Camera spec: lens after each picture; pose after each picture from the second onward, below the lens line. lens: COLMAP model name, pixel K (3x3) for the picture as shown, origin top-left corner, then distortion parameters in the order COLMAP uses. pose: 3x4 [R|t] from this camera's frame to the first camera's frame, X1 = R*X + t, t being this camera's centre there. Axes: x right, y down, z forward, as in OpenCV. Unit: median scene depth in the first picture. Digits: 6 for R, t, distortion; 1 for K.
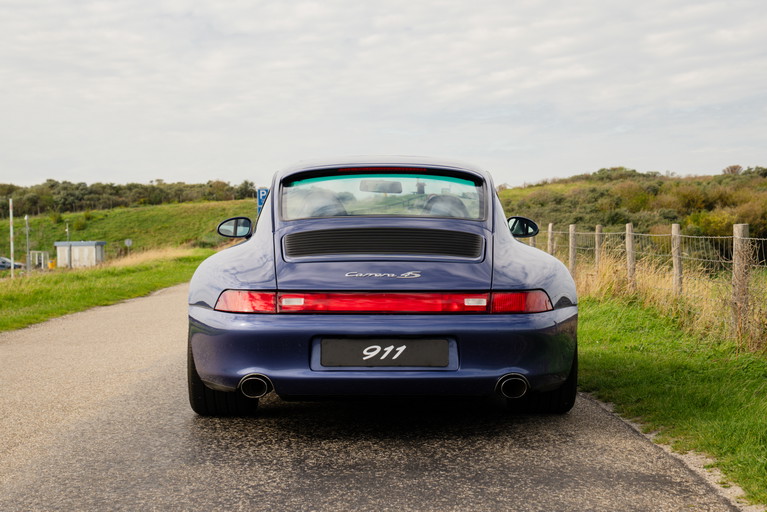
lens RADIAL K [[1585.7, 0, 383.9], [0, 1585.7, 260.8], [0, 0, 1]] dist [0.487848, 0.000000]
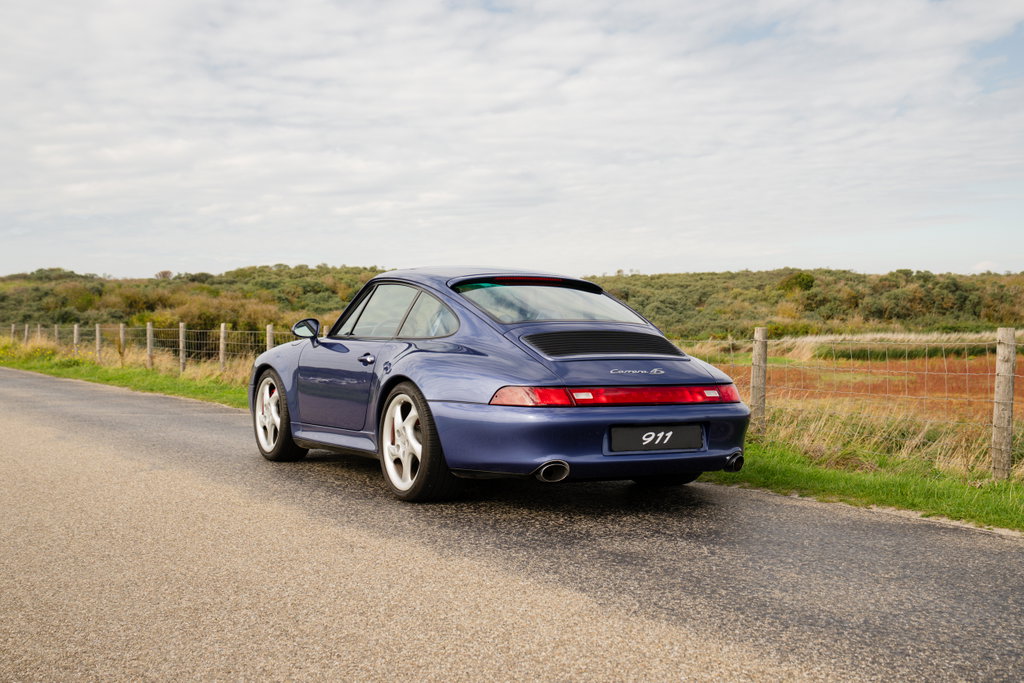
lens RADIAL K [[1420.9, 0, 506.6], [0, 1420.9, 341.7], [0, 0, 1]] dist [0.229912, 0.000000]
pose [[0.876446, -0.000522, 0.481501, -0.586716], [0.005275, 0.999950, -0.008518, -0.004376], [-0.481472, 0.010005, 0.876404, 0.132601]]
